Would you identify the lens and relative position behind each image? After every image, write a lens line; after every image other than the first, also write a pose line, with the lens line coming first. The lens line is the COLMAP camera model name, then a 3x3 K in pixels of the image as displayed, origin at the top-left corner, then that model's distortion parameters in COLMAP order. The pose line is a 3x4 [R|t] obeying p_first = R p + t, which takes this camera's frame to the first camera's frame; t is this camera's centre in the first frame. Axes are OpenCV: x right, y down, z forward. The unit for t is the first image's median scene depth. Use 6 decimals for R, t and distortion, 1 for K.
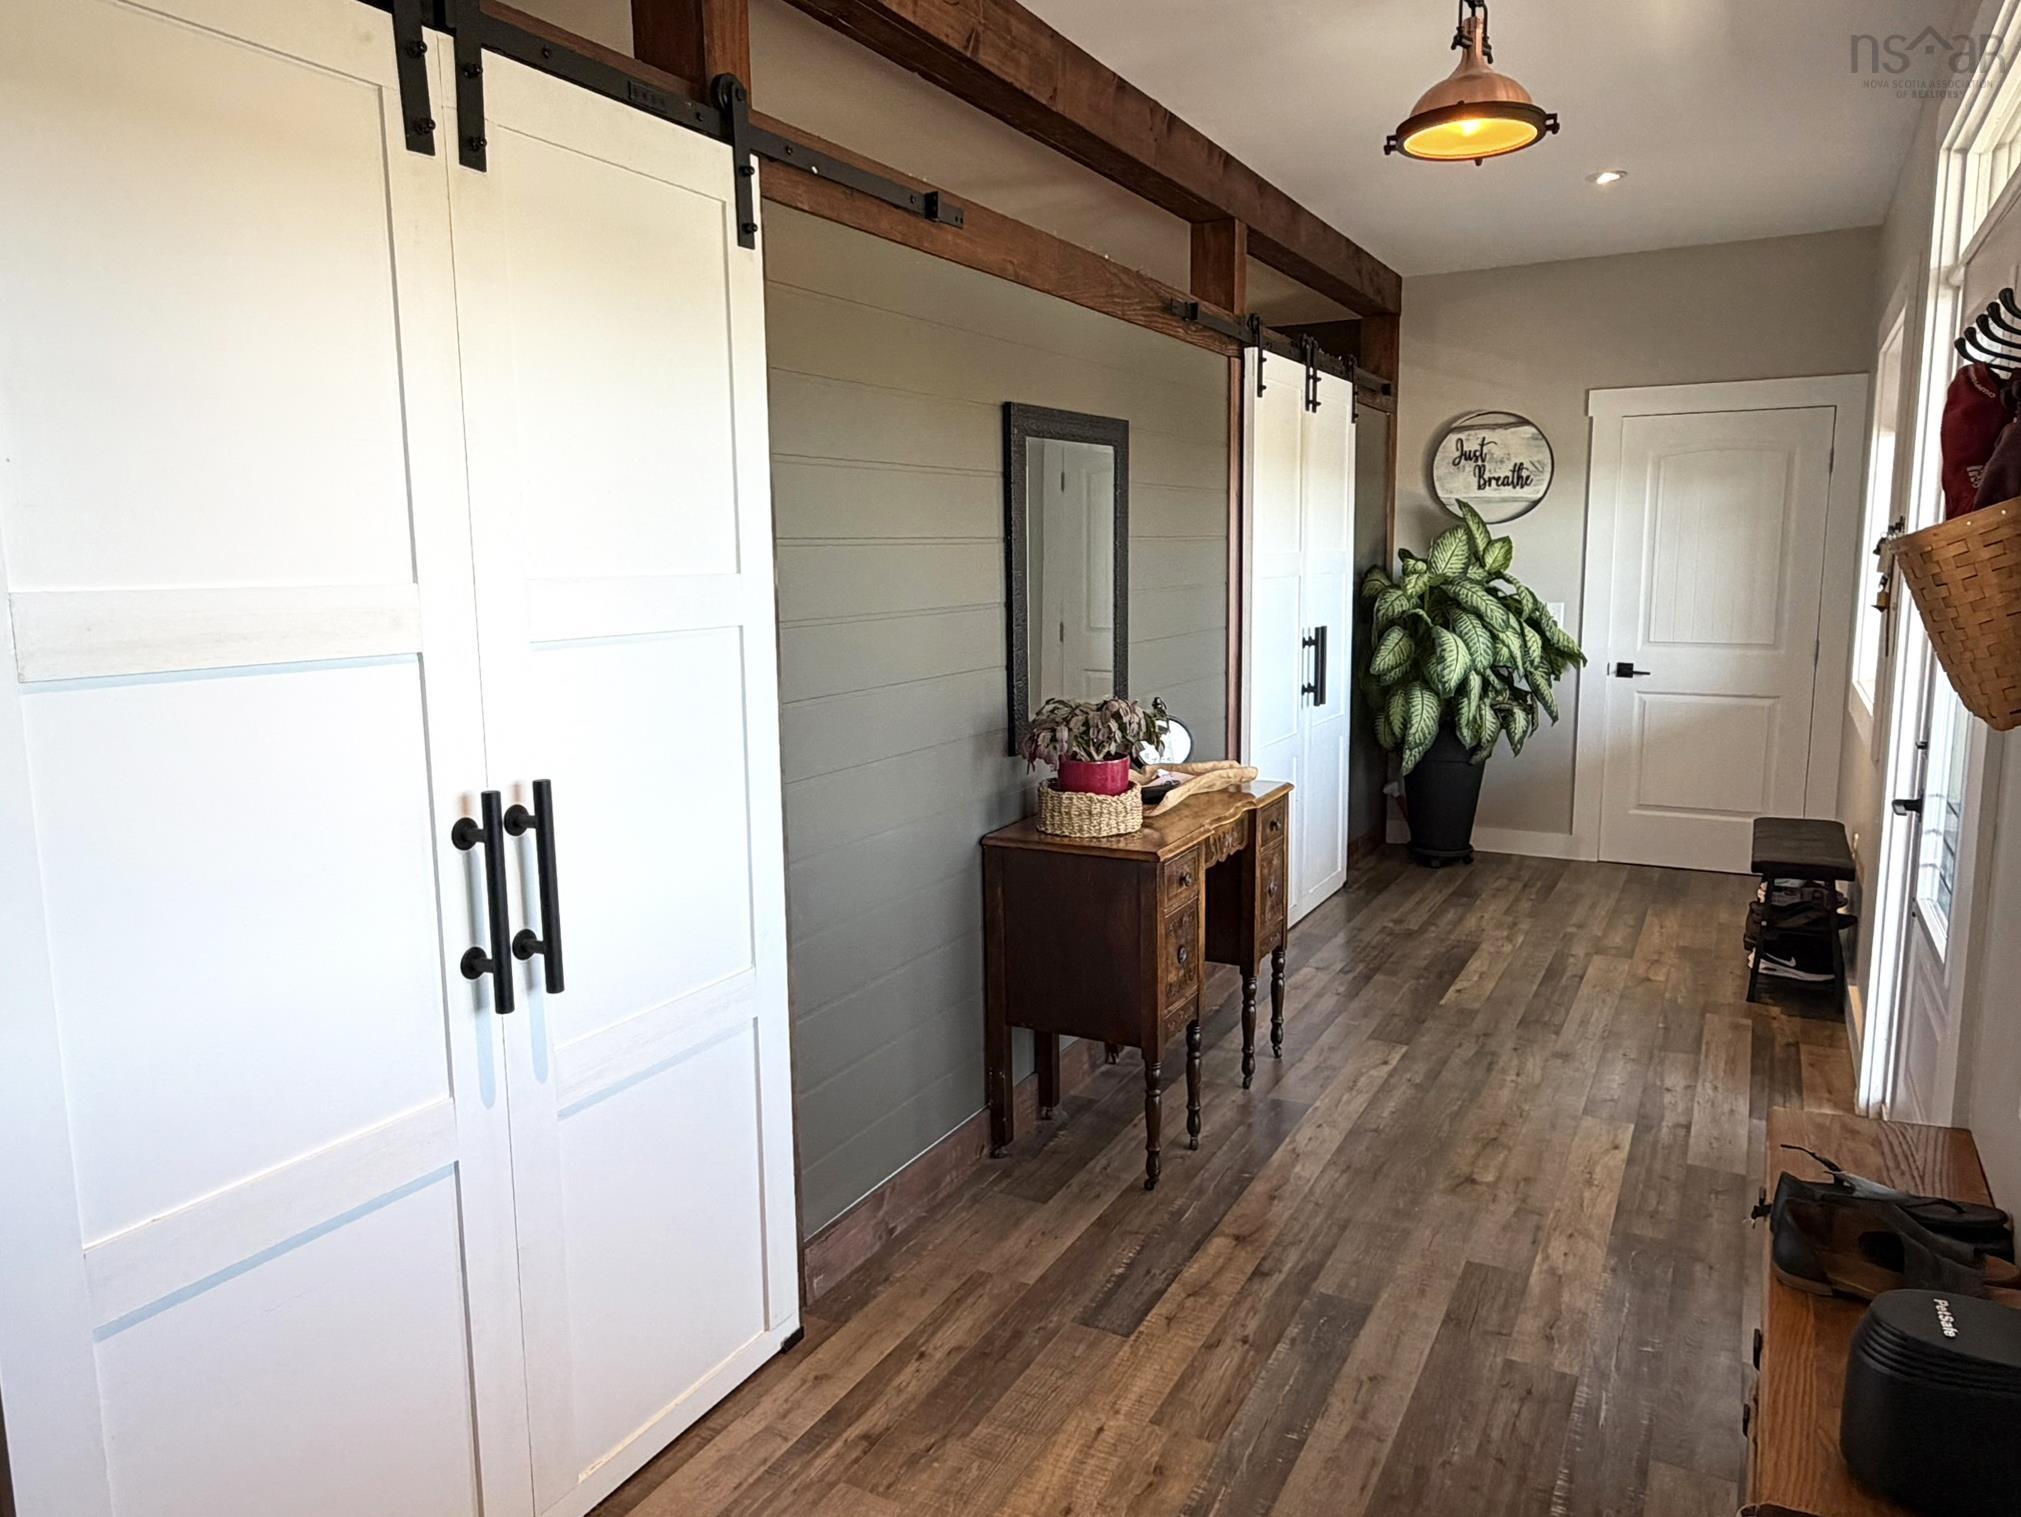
lens RADIAL K [[1386.2, 0, 1010.5], [0, 1386.2, 758.5], [0, 0, 1]] dist [0.002344, 0.003461]
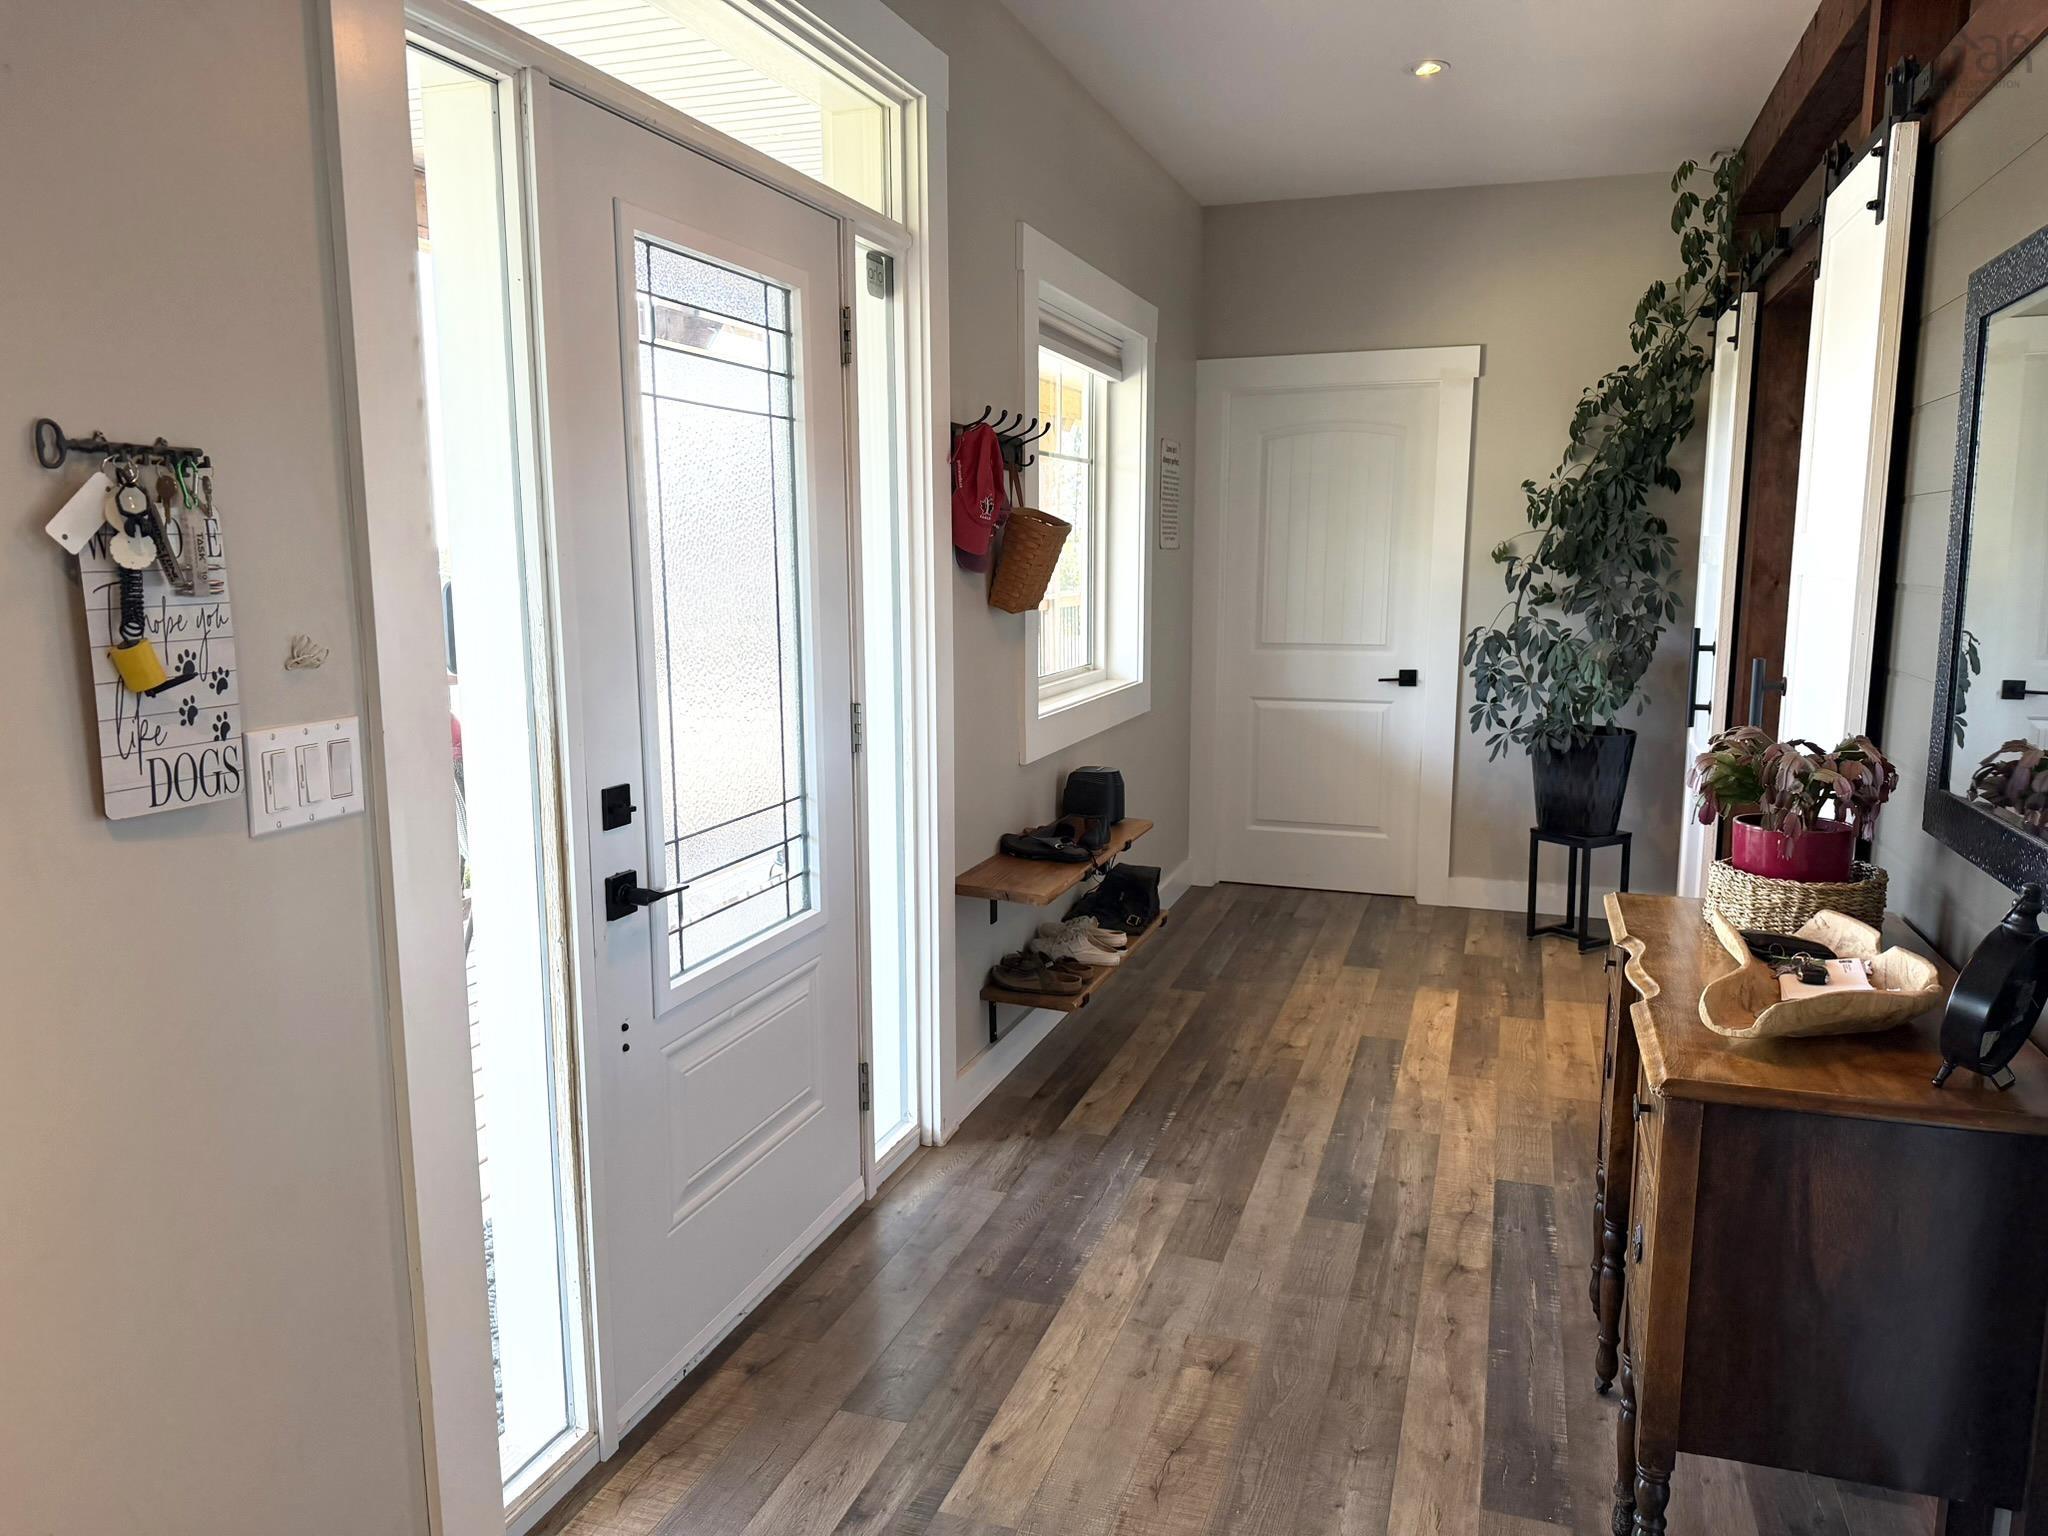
lens RADIAL K [[1428.0, 0, 1030.3], [0, 1428.0, 778.9], [0, 0, 1]] dist [0.102812, -0.129536]
pose [[-0.985794, 0.040833, -0.162917, 0.653381], [-0.011078, 0.952077, 0.305657, -0.281717], [0.167590, 0.303120, -0.938100, 1.946415]]
